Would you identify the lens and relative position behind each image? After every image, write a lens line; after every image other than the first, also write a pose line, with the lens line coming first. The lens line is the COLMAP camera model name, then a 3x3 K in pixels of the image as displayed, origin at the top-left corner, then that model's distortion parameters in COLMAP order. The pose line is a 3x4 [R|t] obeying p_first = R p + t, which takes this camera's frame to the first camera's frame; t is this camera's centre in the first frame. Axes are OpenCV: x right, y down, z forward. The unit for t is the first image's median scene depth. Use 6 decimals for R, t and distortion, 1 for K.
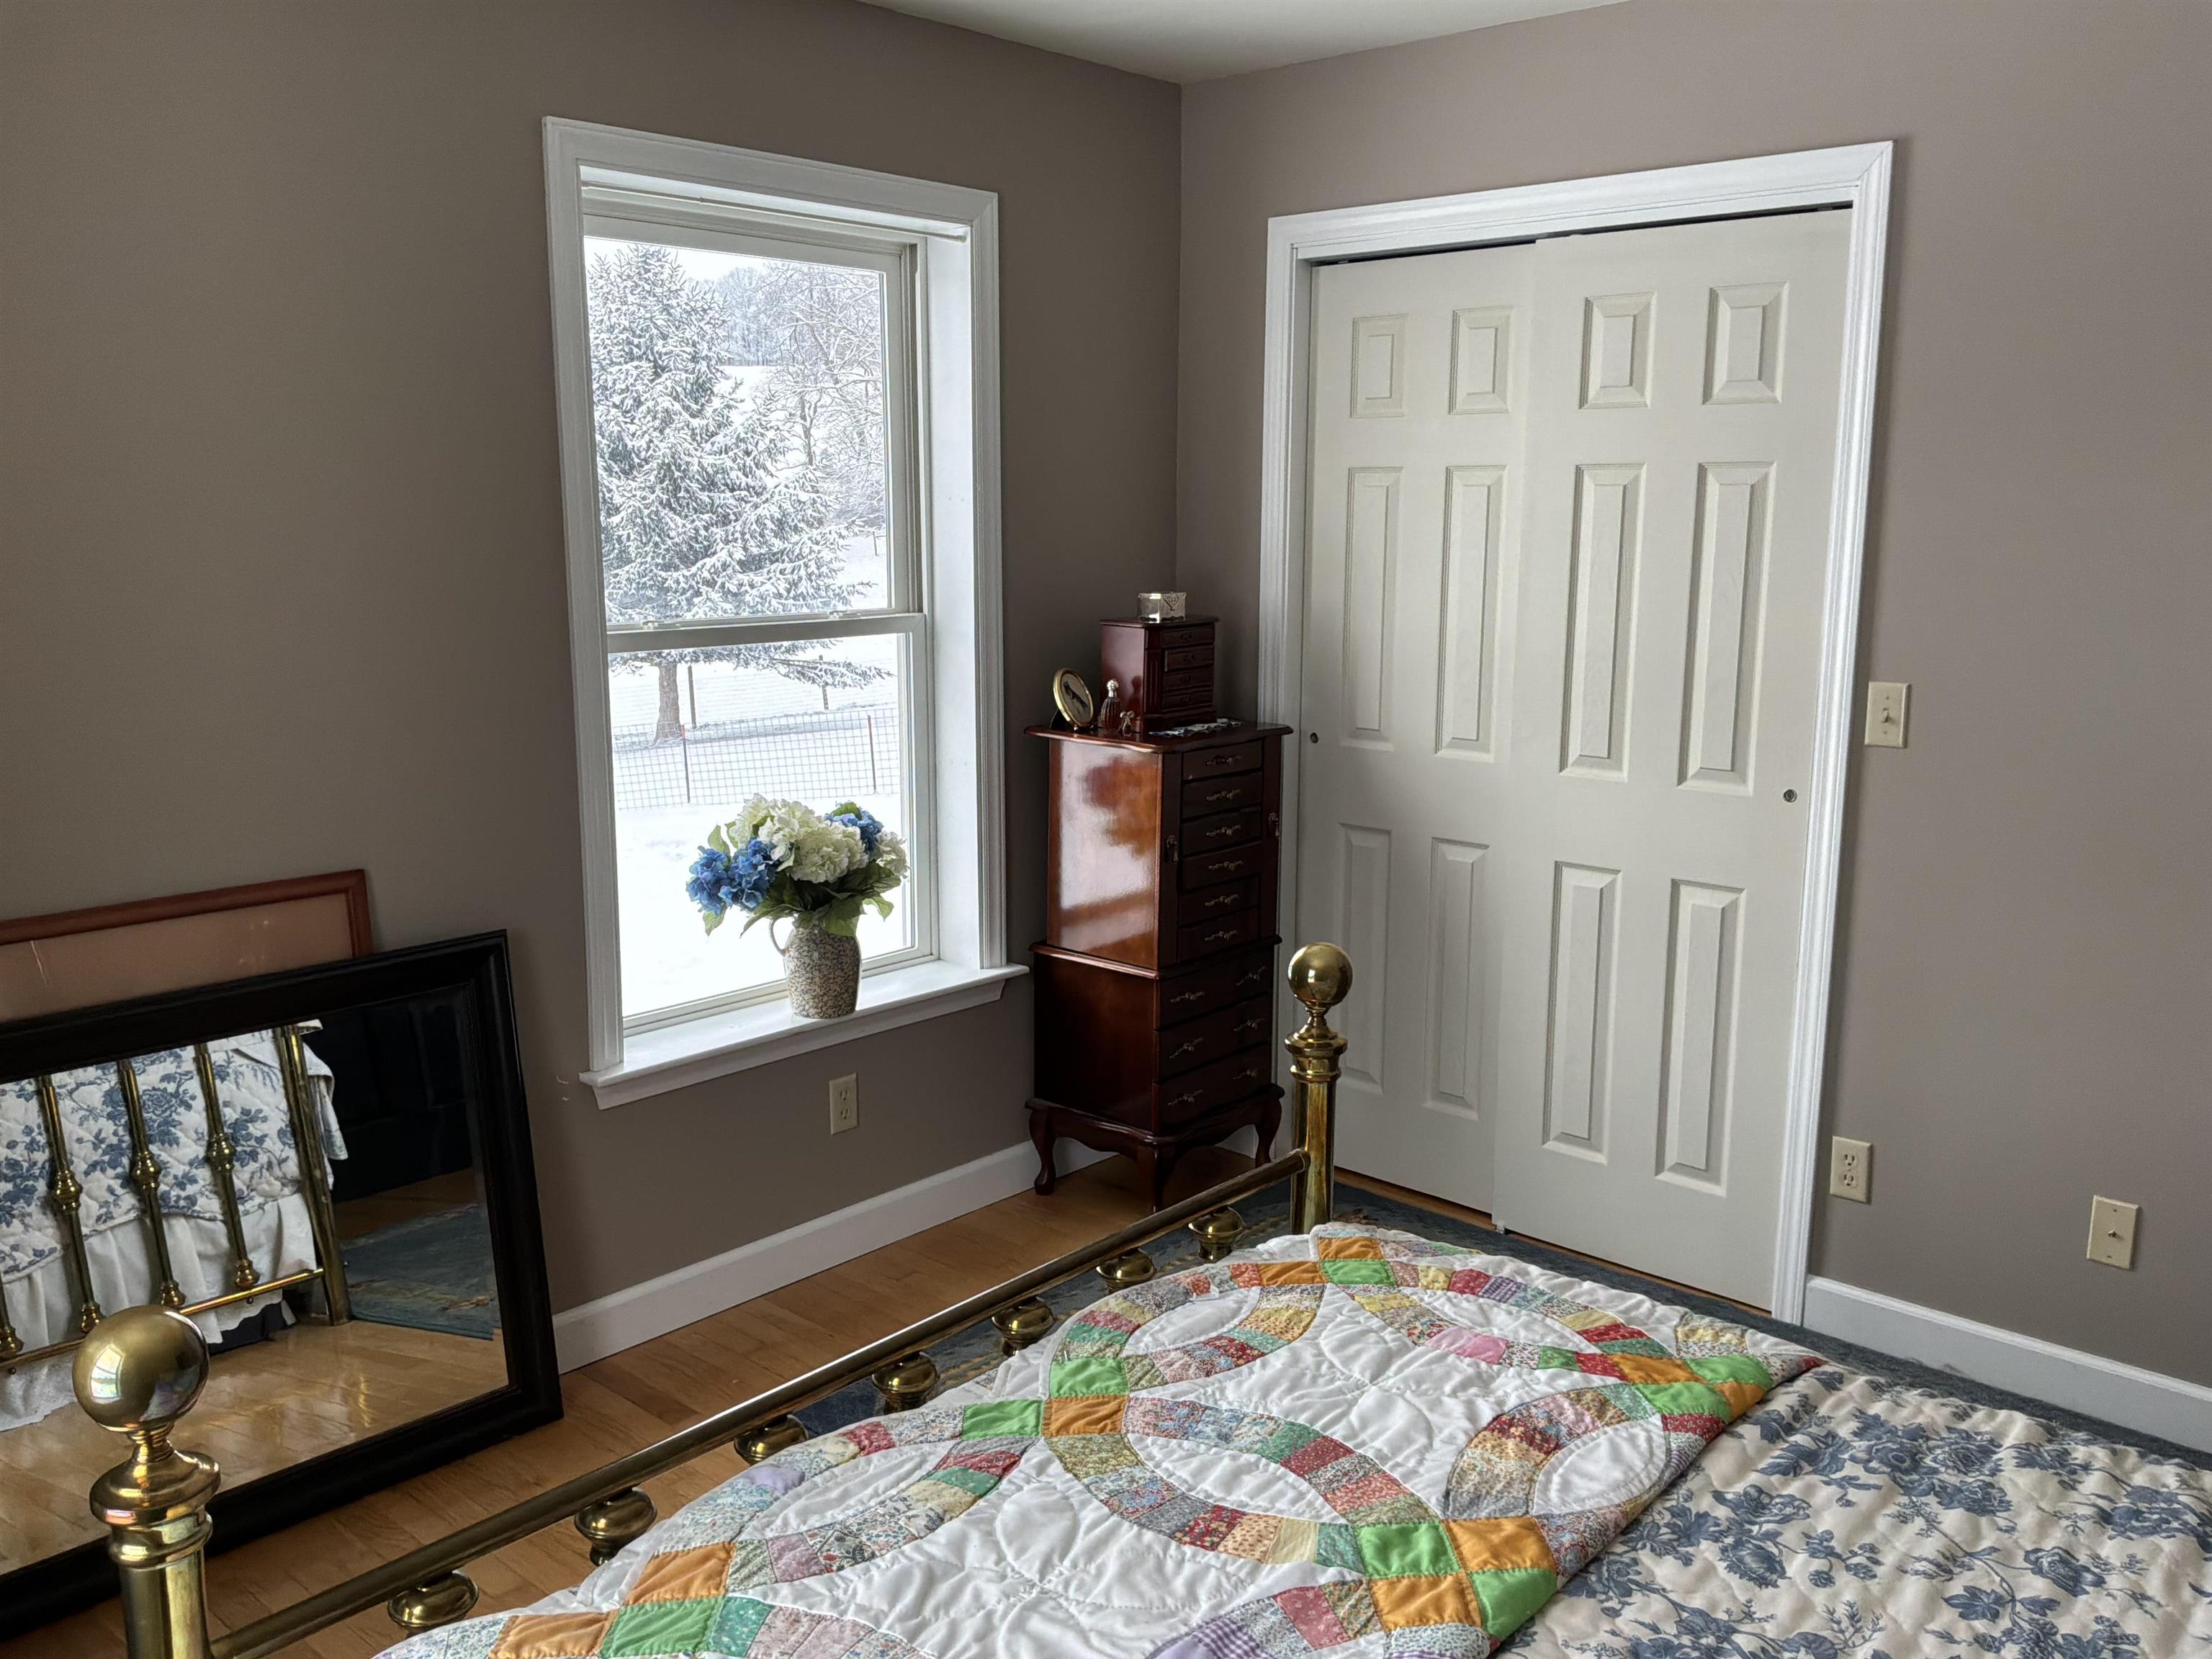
lens RADIAL K [[1822.0, 0, 1106.0], [0, 1822.0, 829.5], [0, 0, 1]] dist [0.161220, -0.327808]
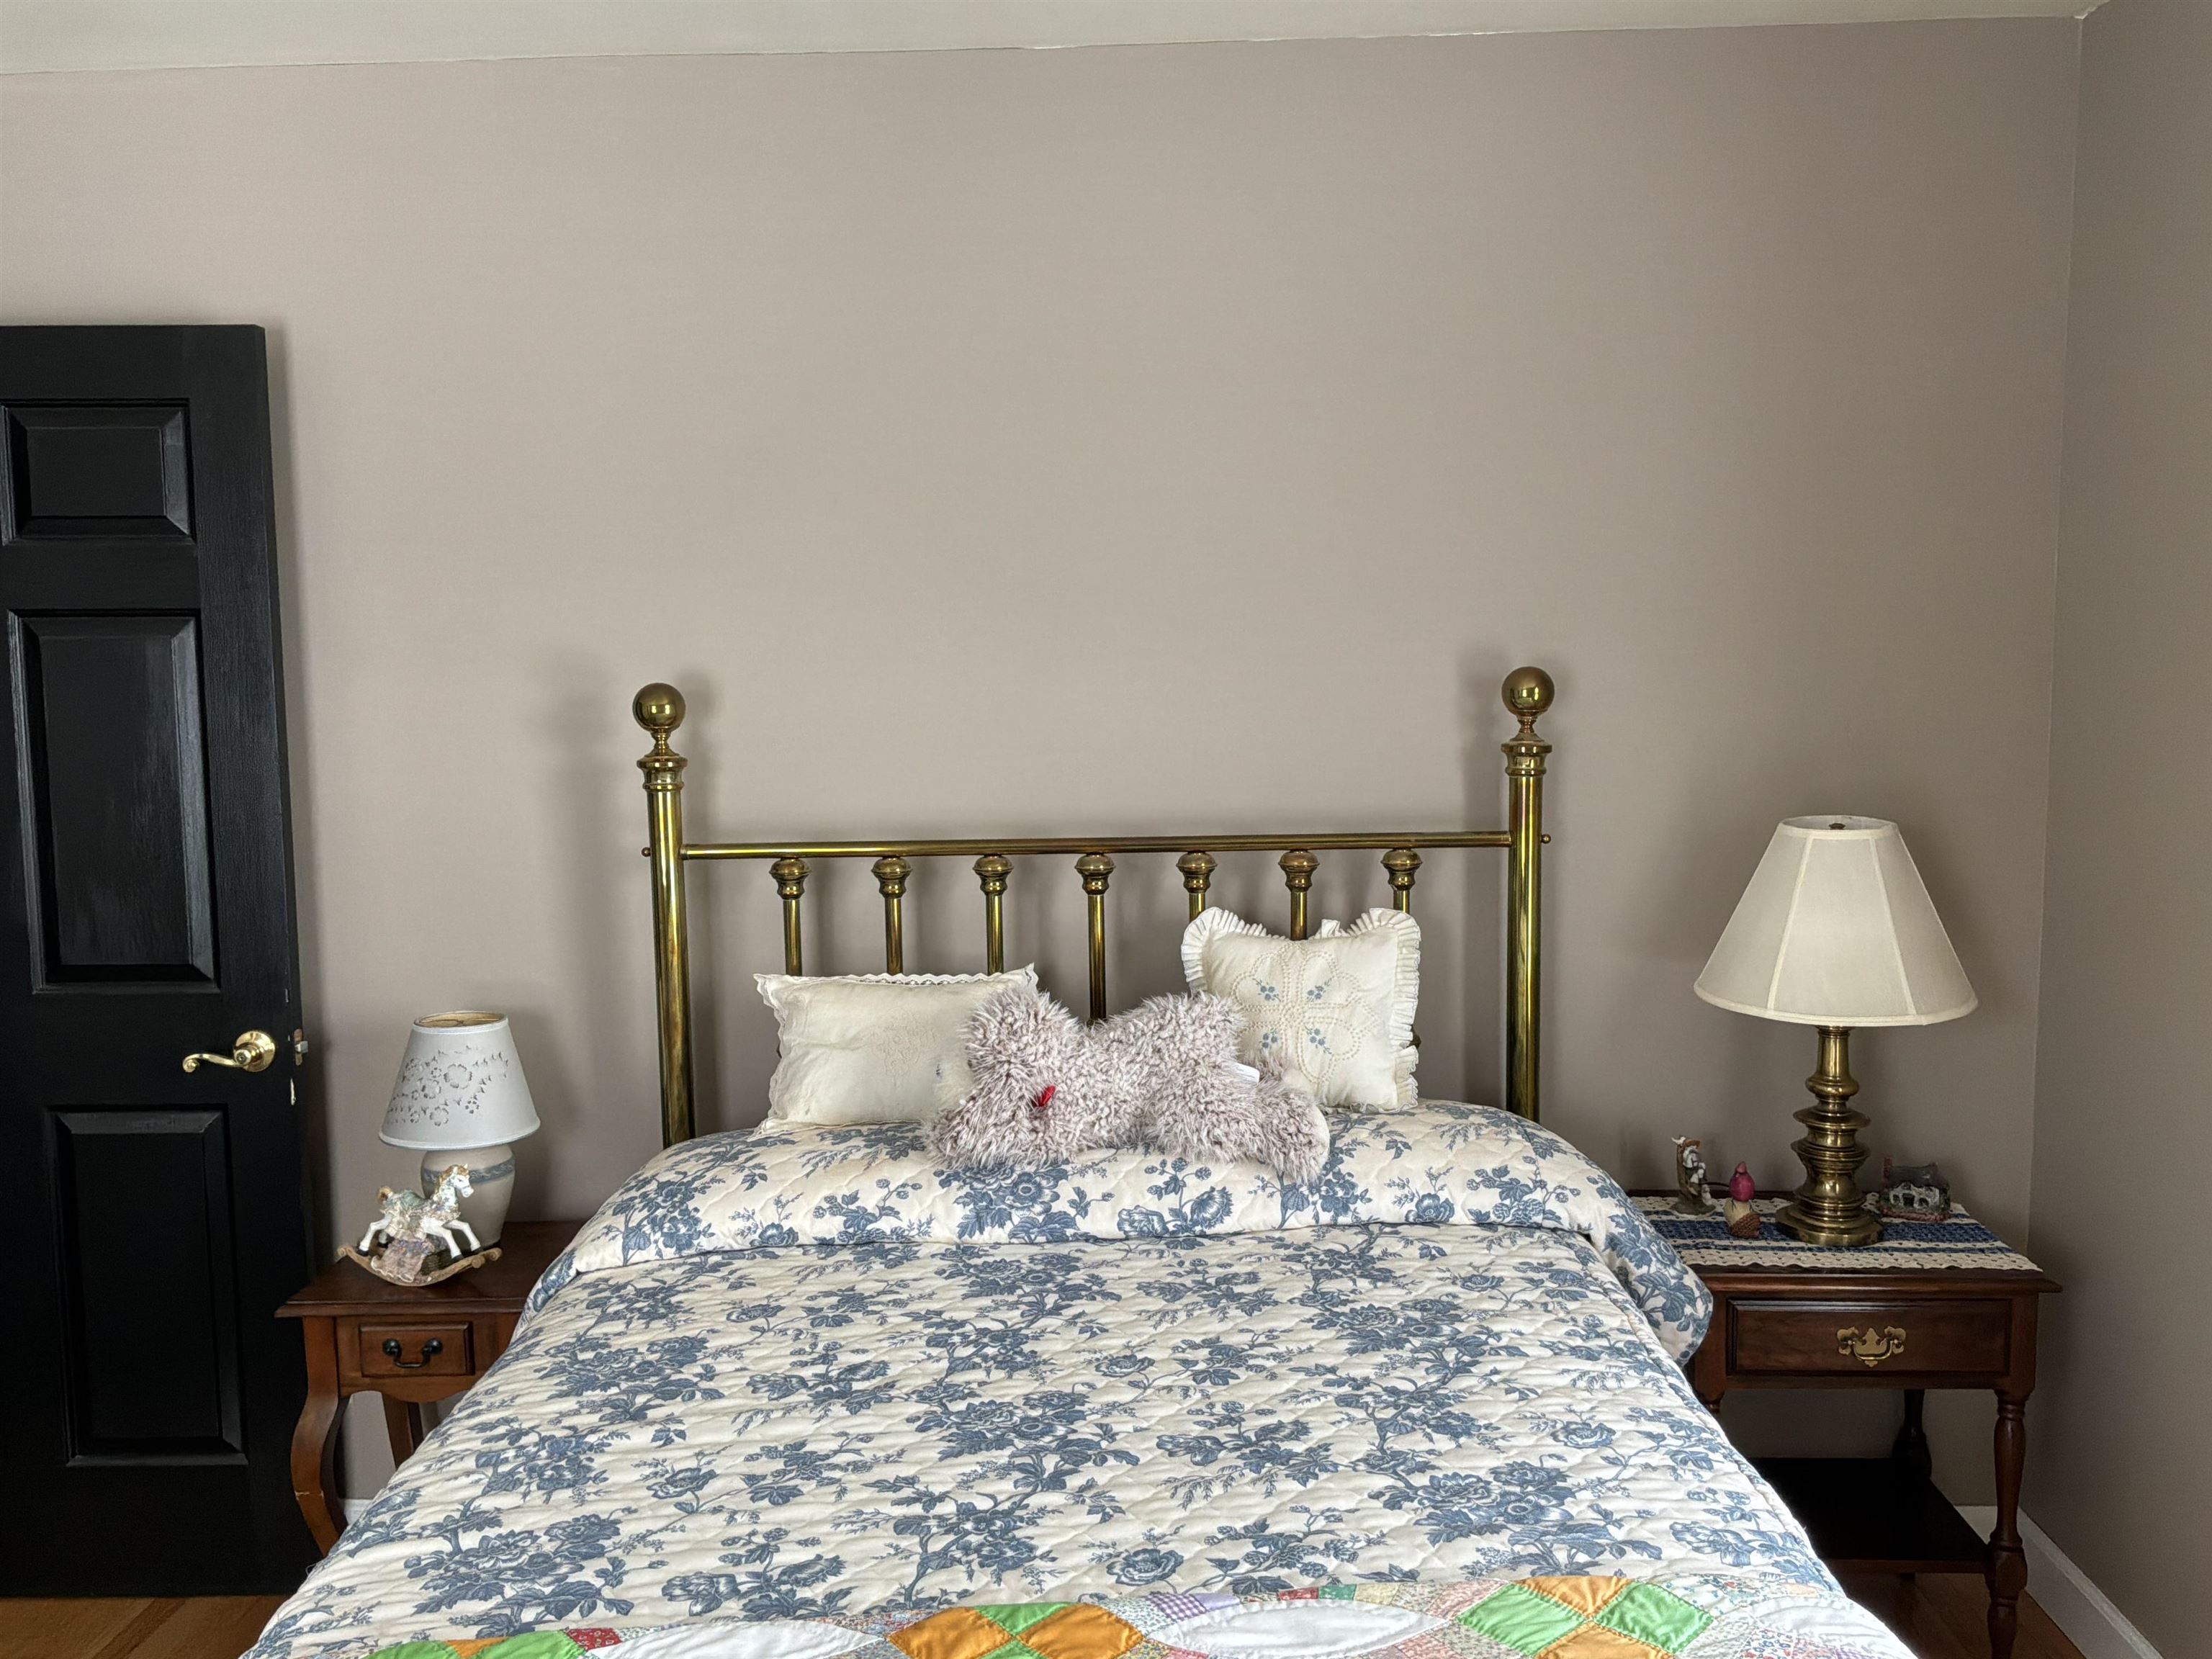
lens RADIAL K [[1822.0, 0, 1106.0], [0, 1822.0, 829.5], [0, 0, 1]] dist [0.161220, -0.327808]
pose [[-0.645650, -0.078020, 0.759637, -0.233885], [0.149171, 0.962717, 0.225665, -0.106292], [-0.748922, 0.259017, -0.609940, 0.571029]]
